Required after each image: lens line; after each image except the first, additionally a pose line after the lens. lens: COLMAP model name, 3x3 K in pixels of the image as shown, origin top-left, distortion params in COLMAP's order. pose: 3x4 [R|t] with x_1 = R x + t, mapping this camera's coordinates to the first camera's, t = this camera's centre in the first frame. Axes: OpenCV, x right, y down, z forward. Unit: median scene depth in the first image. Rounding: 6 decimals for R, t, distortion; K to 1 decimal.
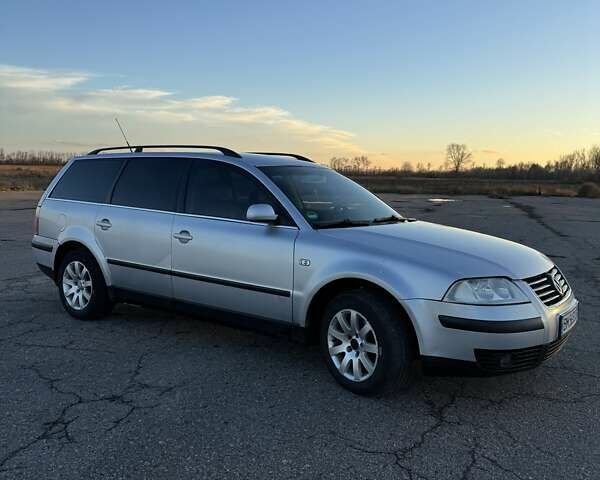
lens RADIAL K [[554.1, 0, 300.0], [0, 554.1, 240.0], [0, 0, 1]] dist [0.194375, -0.363312]
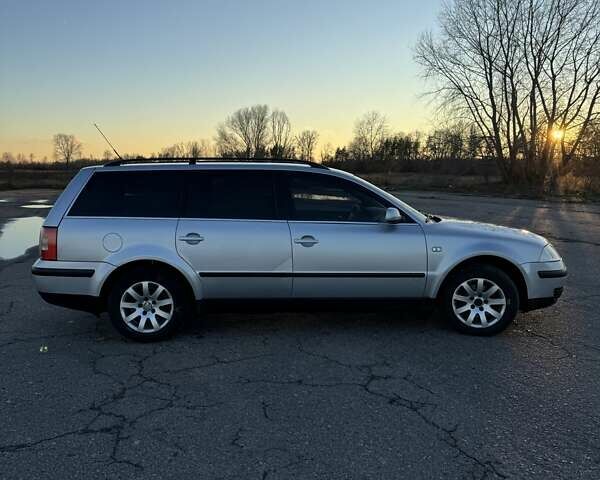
lens RADIAL K [[554.1, 0, 300.0], [0, 554.1, 240.0], [0, 0, 1]] dist [0.194375, -0.363312]
pose [[0.783639, -0.097531, 0.613513, -0.815627], [0.088266, 0.995060, 0.045444, -0.054436], [-0.614914, 0.018541, 0.788376, 0.111330]]
